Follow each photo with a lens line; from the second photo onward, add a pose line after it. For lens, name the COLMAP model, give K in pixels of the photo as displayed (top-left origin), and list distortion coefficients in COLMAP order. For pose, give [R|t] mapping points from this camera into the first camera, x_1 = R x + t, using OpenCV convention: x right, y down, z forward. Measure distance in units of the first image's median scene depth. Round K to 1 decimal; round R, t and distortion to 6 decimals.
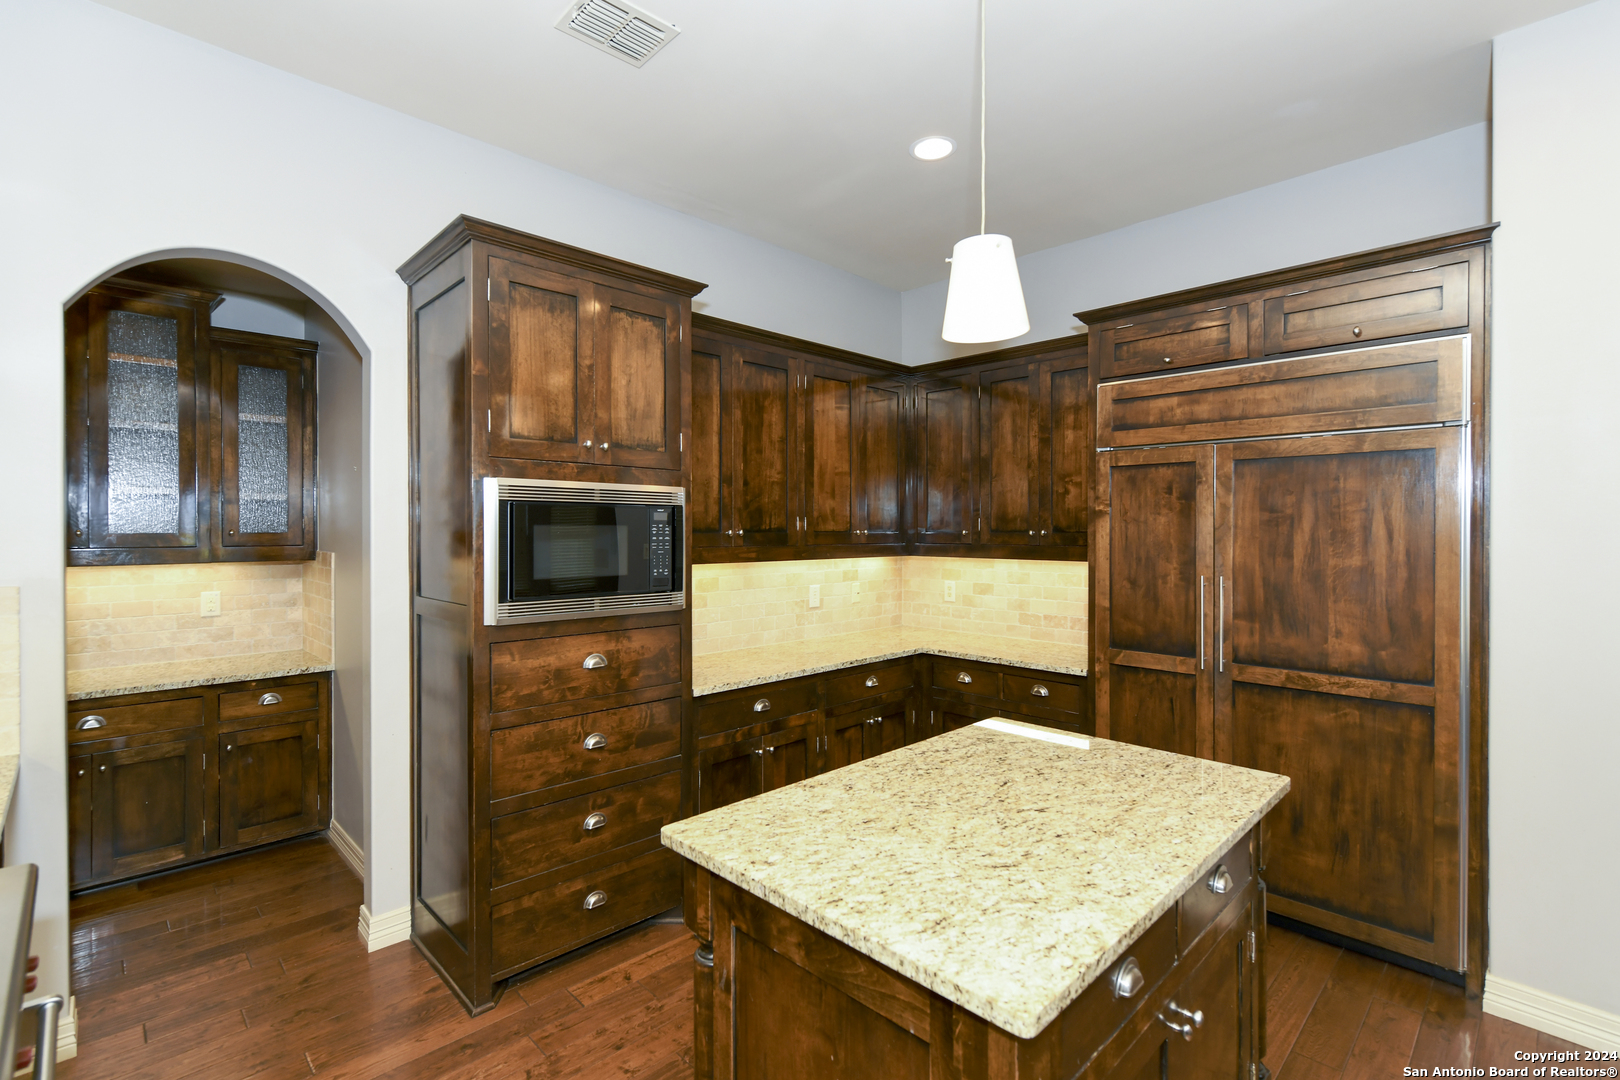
lens RADIAL K [[744.5, 0, 810.7], [0, 744.5, 526.1], [0, 0, 1]] dist [-0.000076, -0.000966]
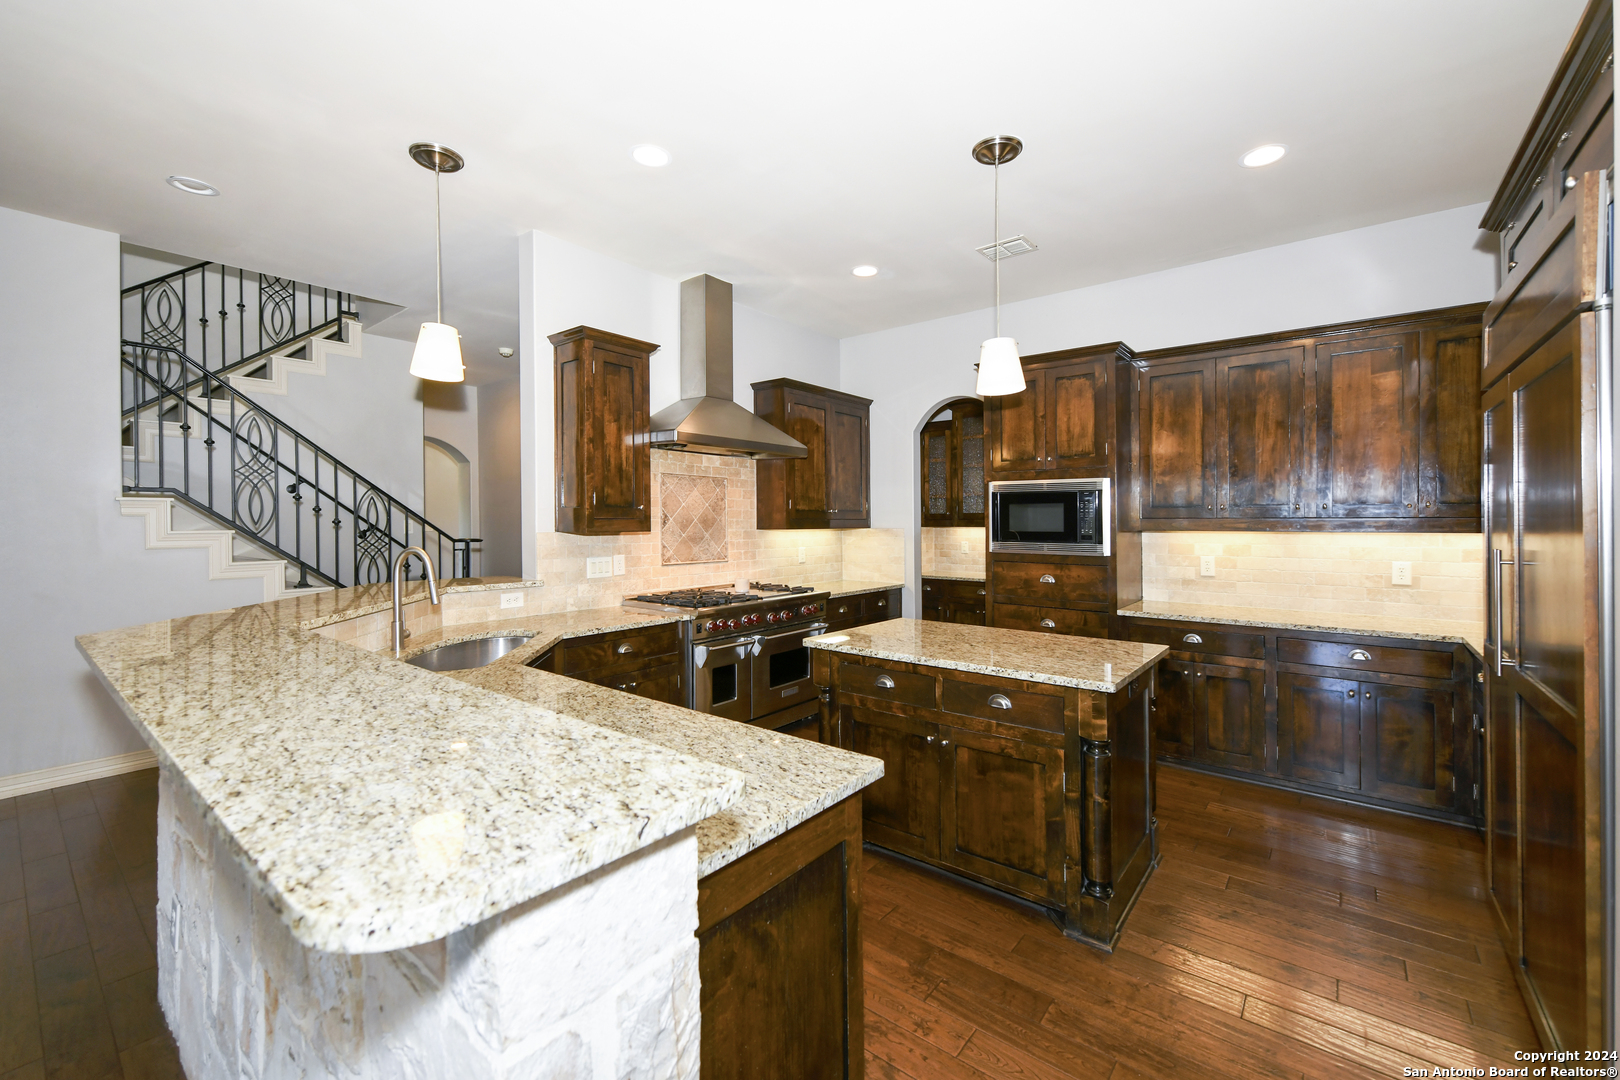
lens RADIAL K [[661.6, 0, 817.1], [0, 661.6, 524.8], [0, 0, 1]] dist [-0.007351, -0.000630]
pose [[0.130505, 0.005563, -0.991432, 1.178532], [0.004635, 0.999970, 0.006221, 0.036871], [0.991437, -0.005407, 0.130476, 0.232911]]
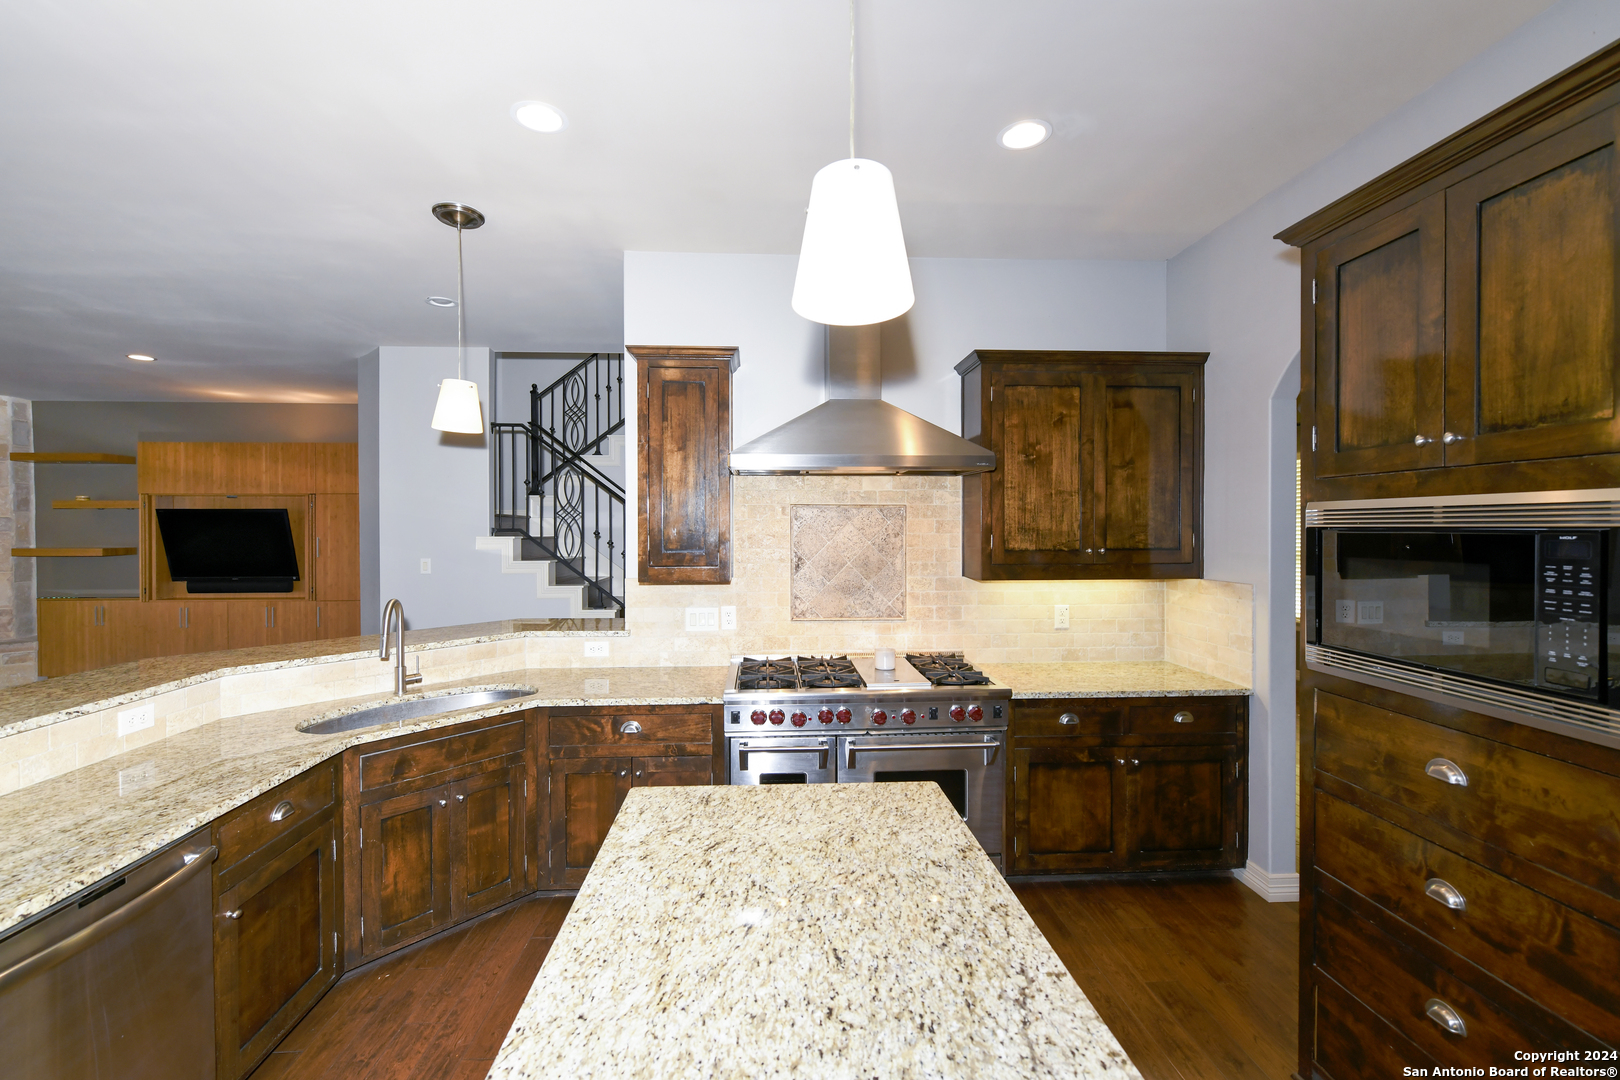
lens RADIAL K [[661.6, 0, 802.1], [0, 661.6, 539.9], [0, 0, 1]] dist [-0.007351, -0.000630]
pose [[-0.657252, 0.013109, -0.753557, 0.490484], [0.005059, 0.999903, 0.012983, -0.029182], [0.753654, 0.004720, -0.657255, 0.918522]]
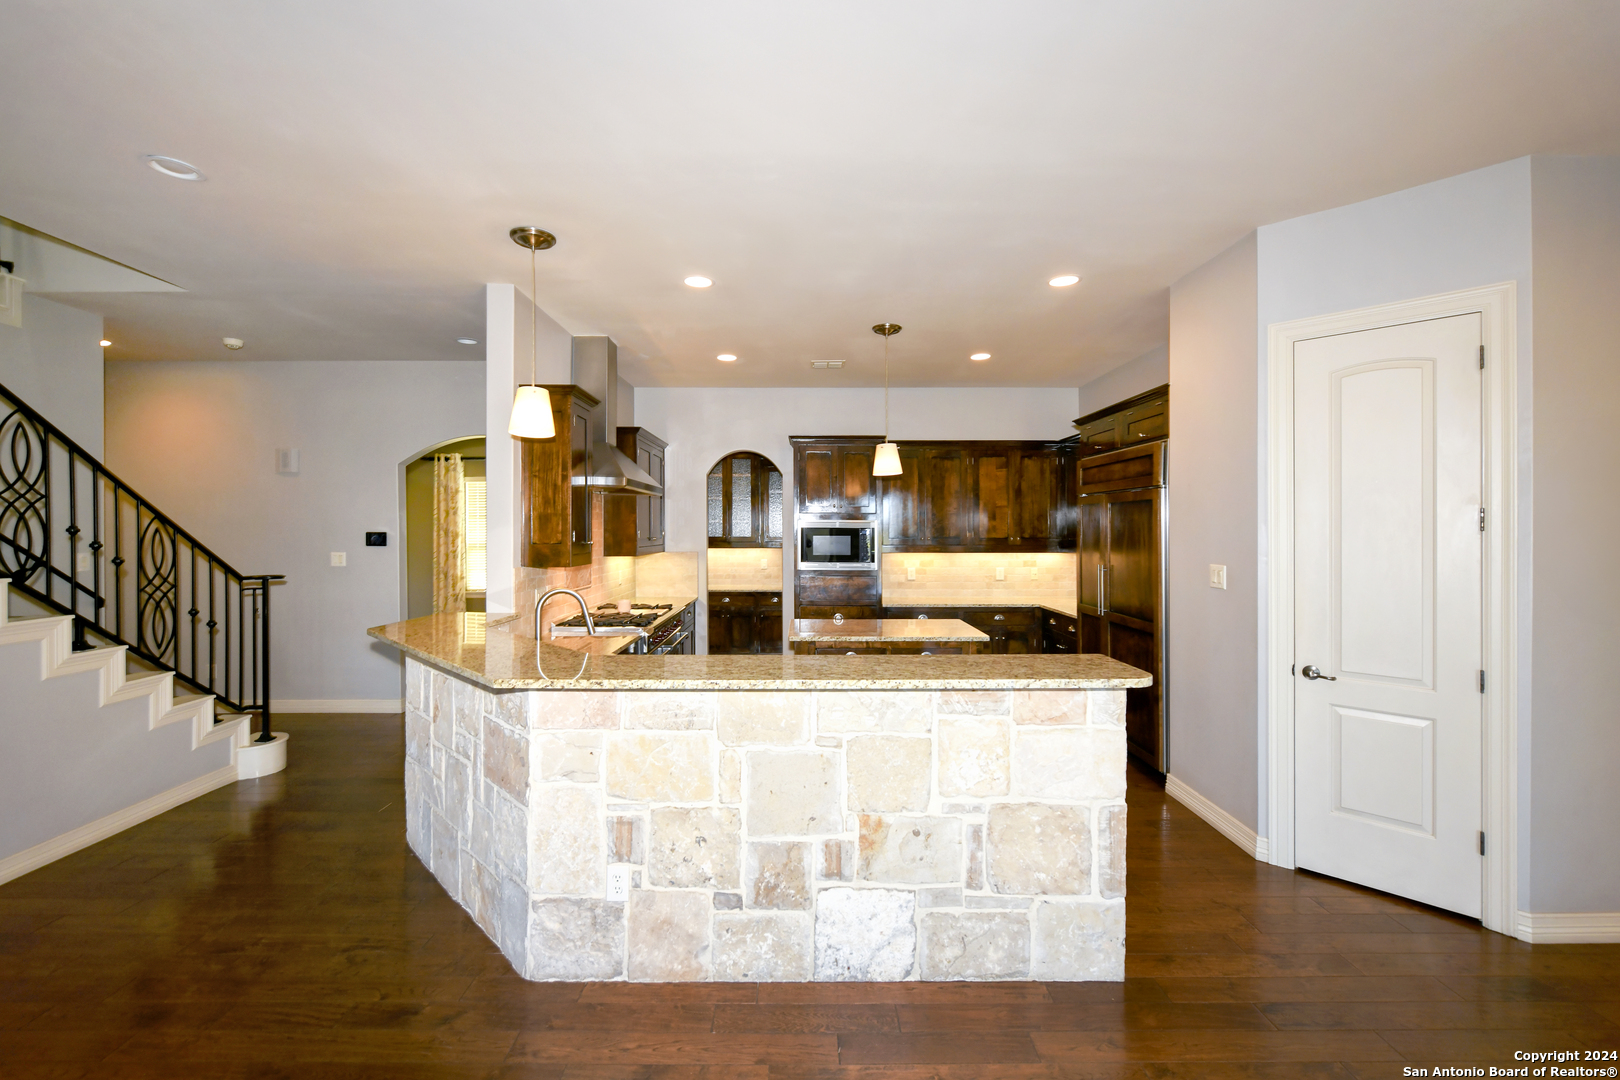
lens RADIAL K [[661.6, 0, 799.9], [0, 661.6, 536.0], [0, 0, 1]] dist [-0.007351, -0.000630]
pose [[0.717619, 0.007140, -0.696399, 1.222609], [0.003069, 0.999905, 0.013414, -0.031530], [0.696429, -0.011764, 0.717529, -0.770764]]
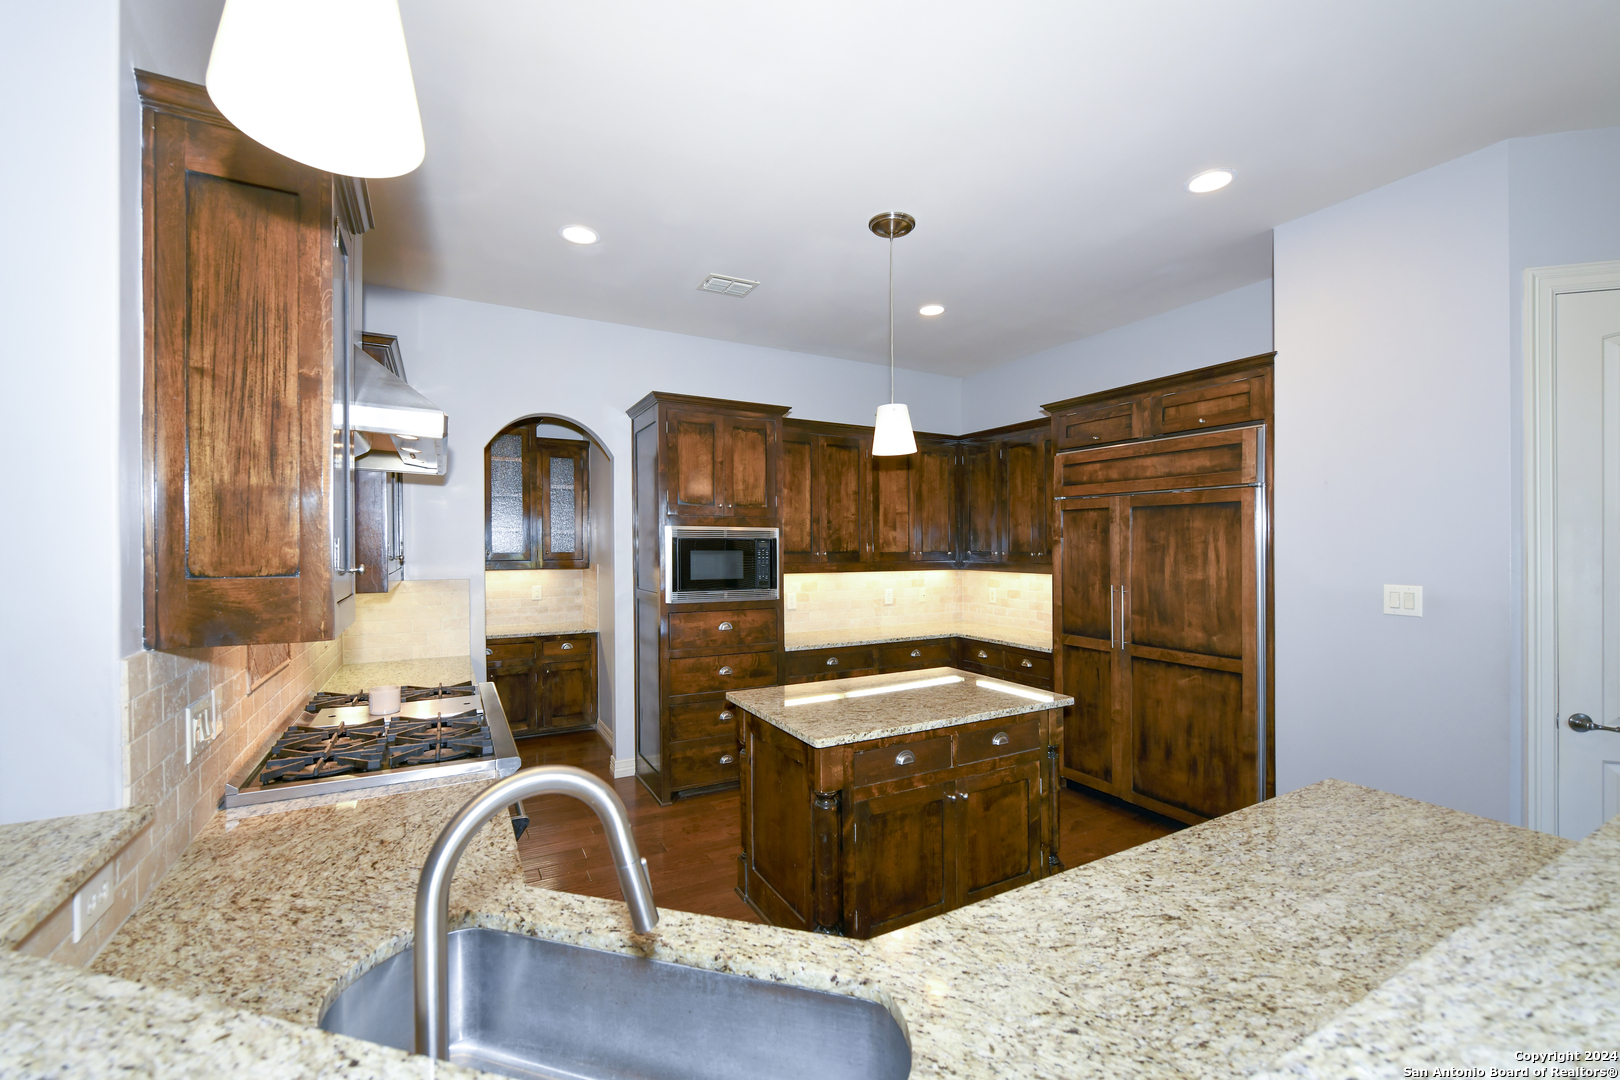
lens RADIAL K [[661.6, 0, 803.8], [0, 661.6, 551.1], [0, 0, 1]] dist [-0.007351, -0.000630]
pose [[0.962423, 0.002448, -0.271544, 0.312869], [0.001432, 0.999900, 0.014088, -0.021325], [0.271551, -0.013947, 0.962323, -0.461522]]
